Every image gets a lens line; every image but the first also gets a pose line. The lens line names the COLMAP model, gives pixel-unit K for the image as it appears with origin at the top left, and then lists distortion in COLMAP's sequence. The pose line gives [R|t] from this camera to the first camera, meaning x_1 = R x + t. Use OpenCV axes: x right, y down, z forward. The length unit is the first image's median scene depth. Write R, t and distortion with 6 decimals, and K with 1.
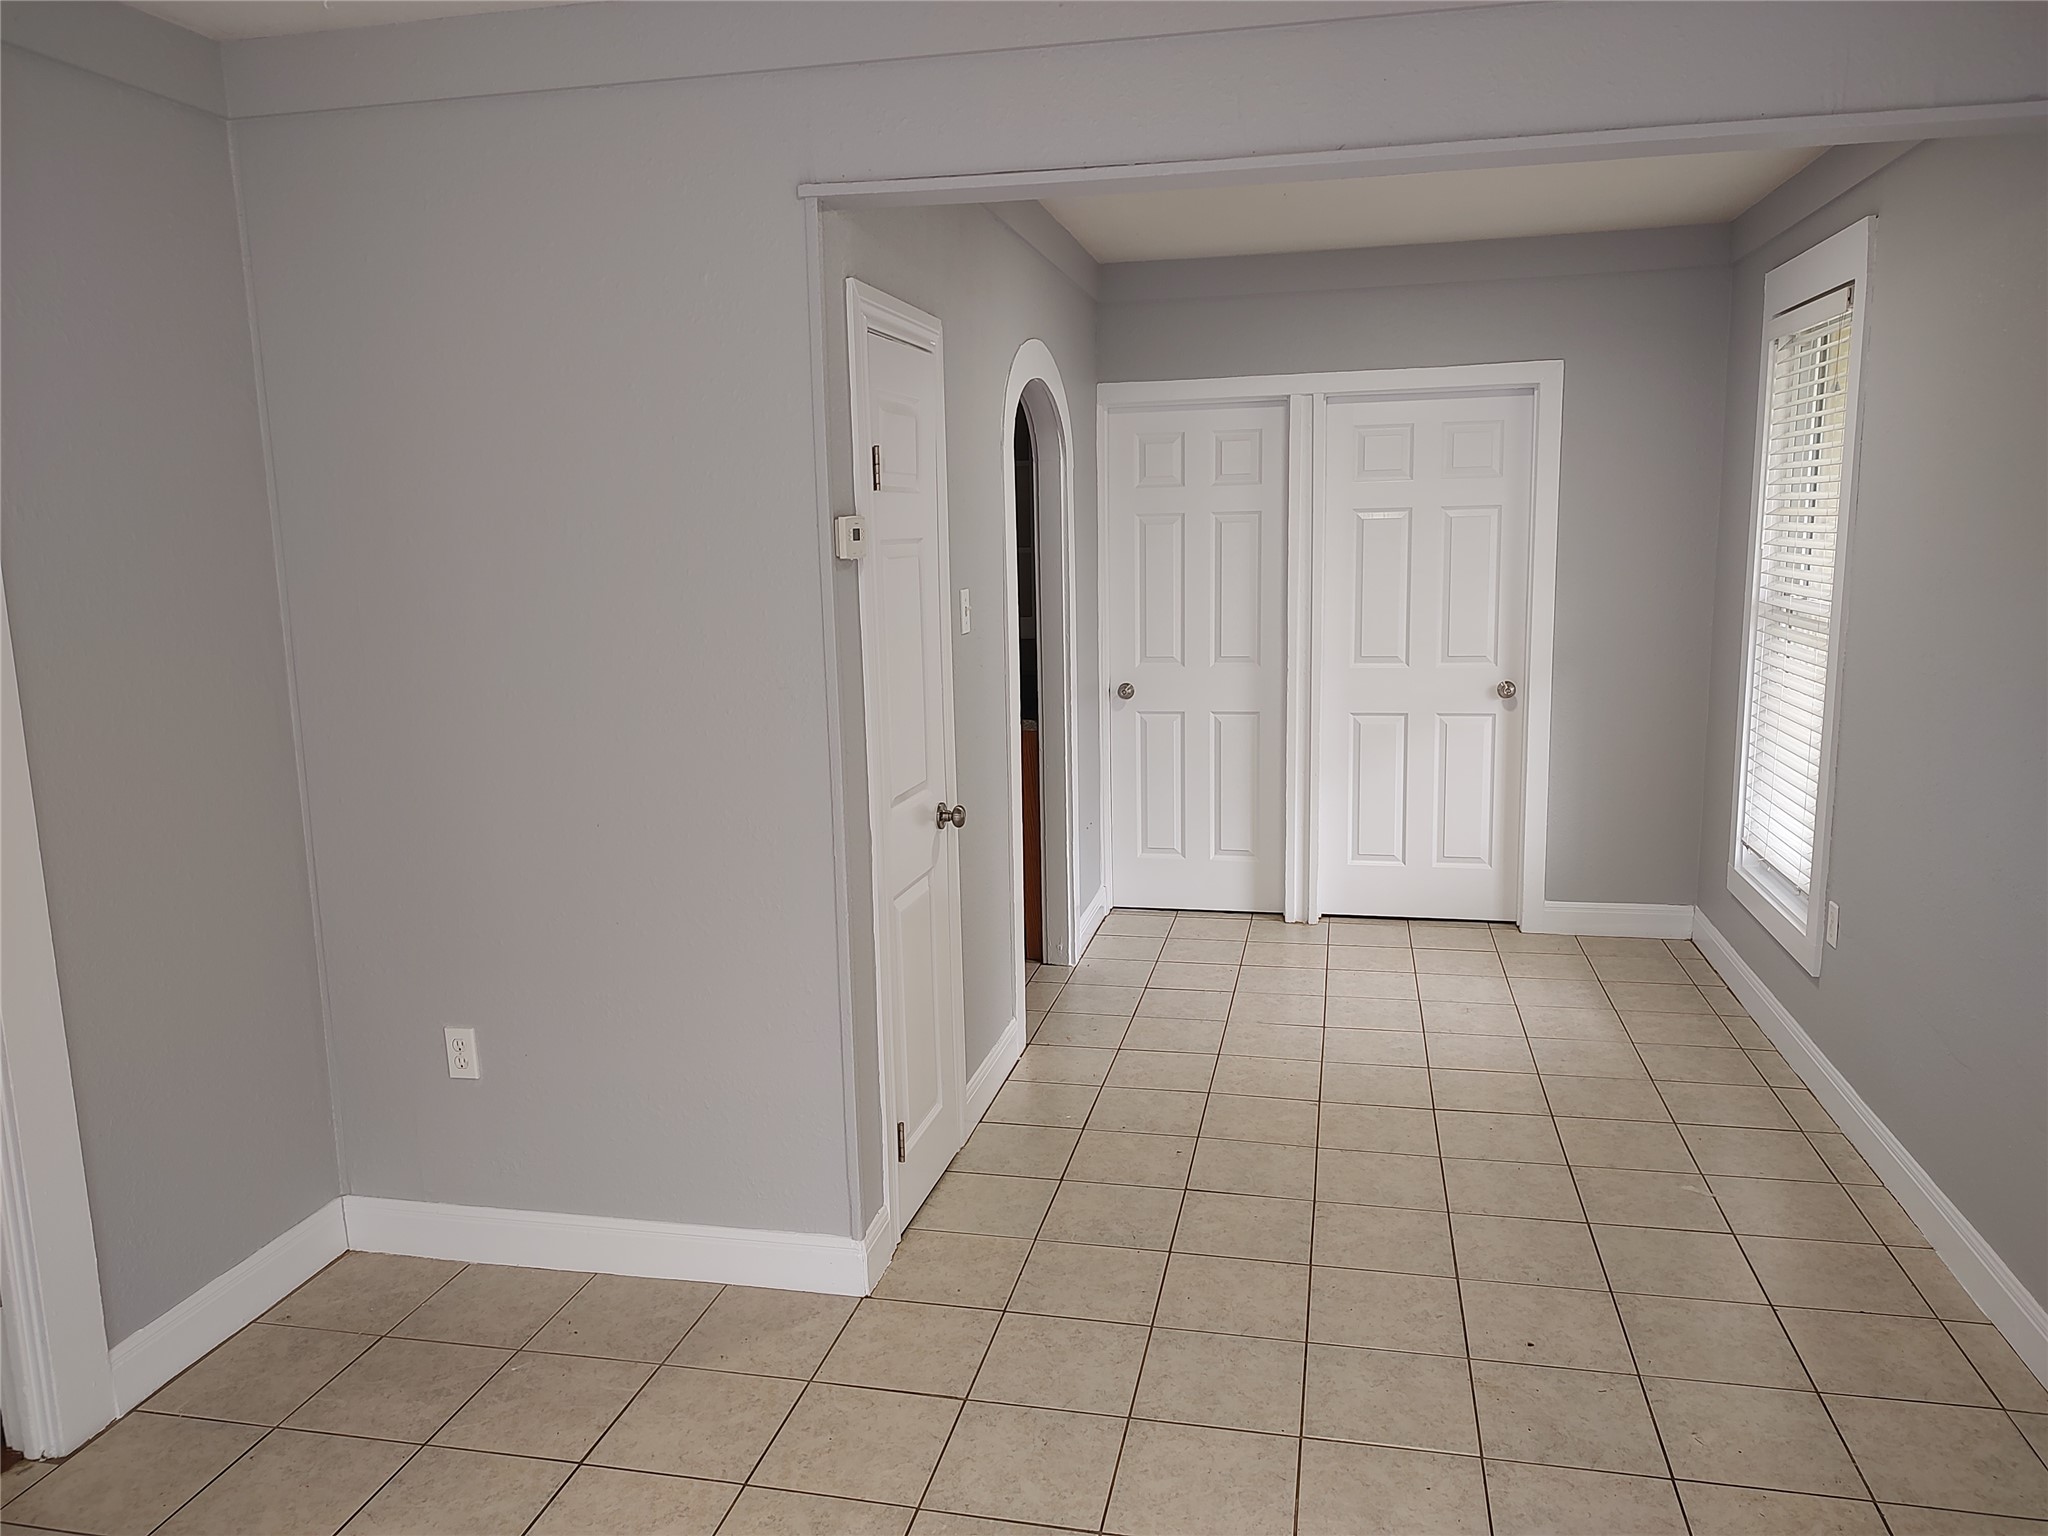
lens RADIAL K [[1440.9, 0, 1024.0], [0, 1440.9, 768.0], [0, 0, 1]] dist [0.004075, -0.003176]
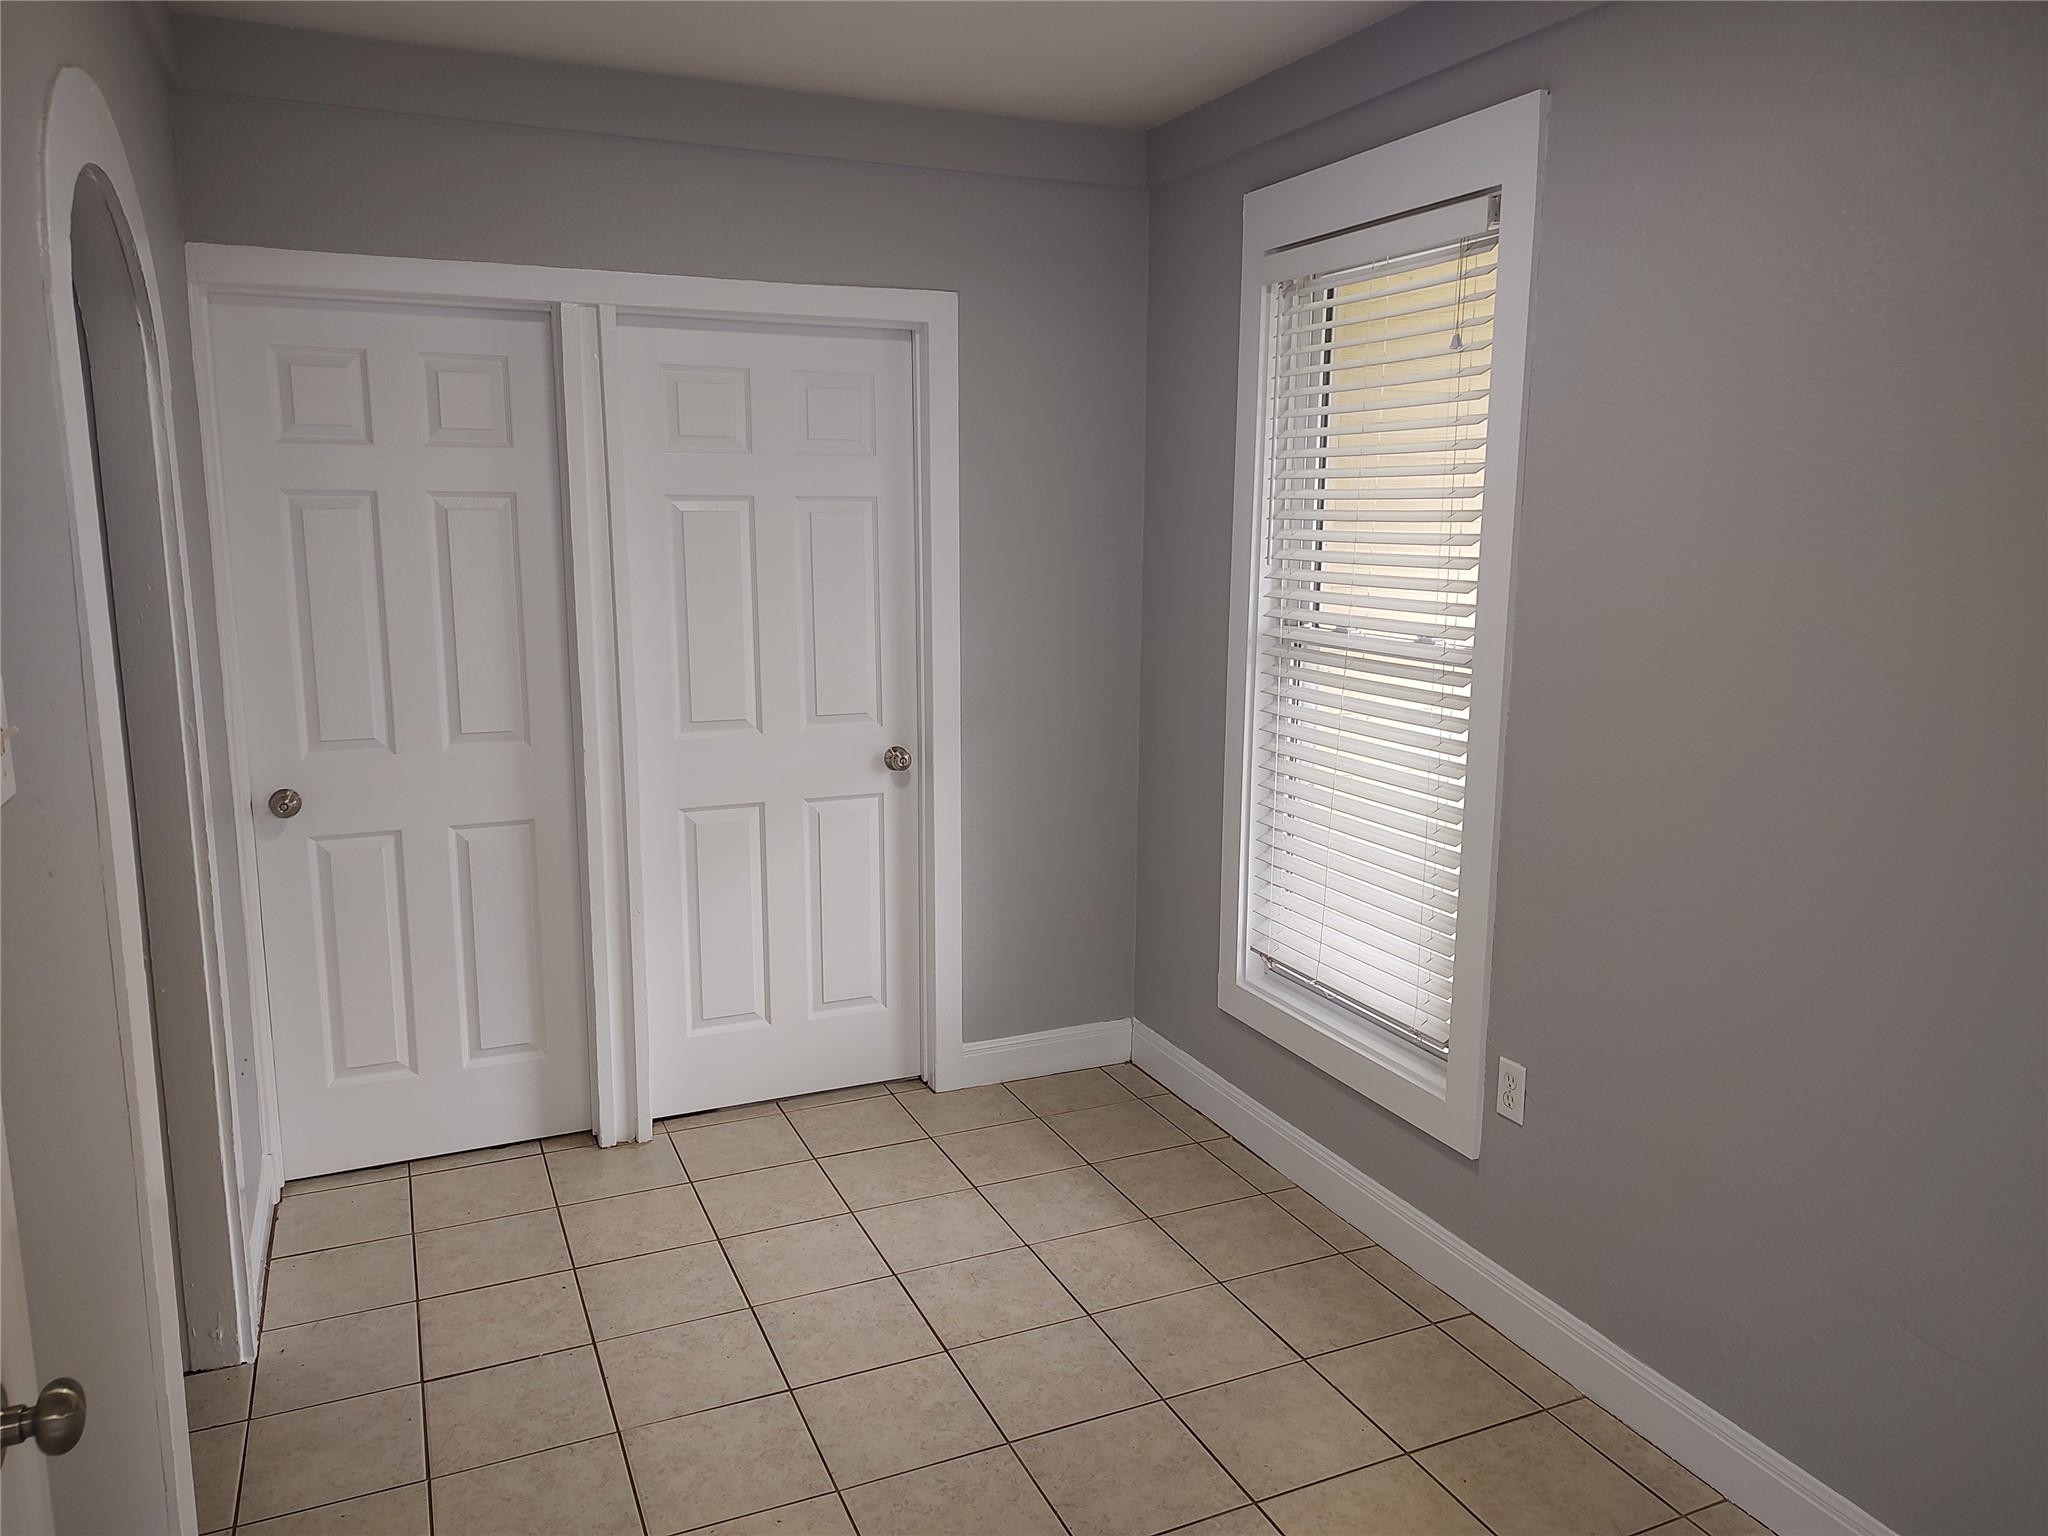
lens RADIAL K [[1449.0, 0, 1024.9], [0, 1449.0, 758.8], [0, 0, 1]] dist [0.024772, -0.001255]
pose [[0.803018, -0.073233, 0.591438, -0.035073], [0.077959, 0.996802, 0.017579, -0.061703], [-0.590834, 0.031992, 0.806159, 0.389597]]
